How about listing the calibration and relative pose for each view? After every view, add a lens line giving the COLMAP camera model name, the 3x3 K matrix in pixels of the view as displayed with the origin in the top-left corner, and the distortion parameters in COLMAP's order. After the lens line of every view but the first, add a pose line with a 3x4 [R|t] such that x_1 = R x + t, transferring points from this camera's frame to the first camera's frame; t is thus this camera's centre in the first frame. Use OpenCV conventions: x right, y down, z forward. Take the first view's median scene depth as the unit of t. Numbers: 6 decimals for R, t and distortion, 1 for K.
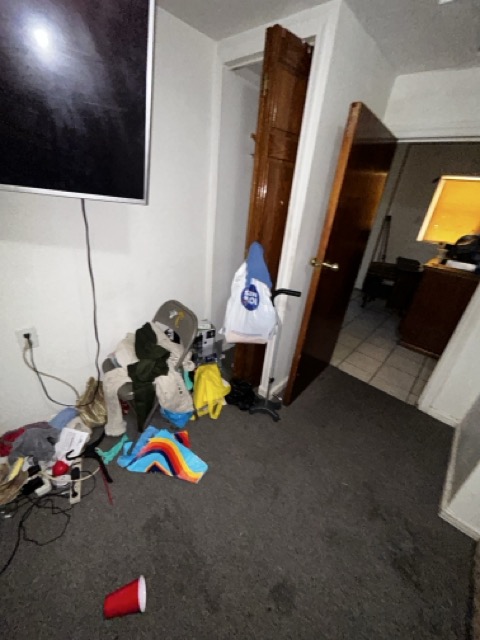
lens RADIAL K [[260.7, 0, 240.3], [0, 260.7, 316.8], [0, 0, 1]] dist [0.002460, 0.000177]
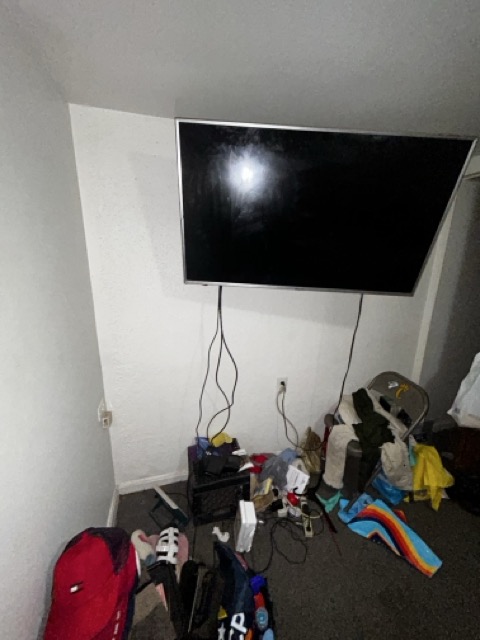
lens RADIAL K [[260.7, 0, 240.3], [0, 260.7, 316.8], [0, 0, 1]] dist [0.002460, 0.000177]
pose [[0.859248, 0.043828, -0.509678, -0.291211], [-0.167364, 0.965577, -0.199122, 0.042689], [0.483406, 0.256397, 0.837006, -0.308062]]
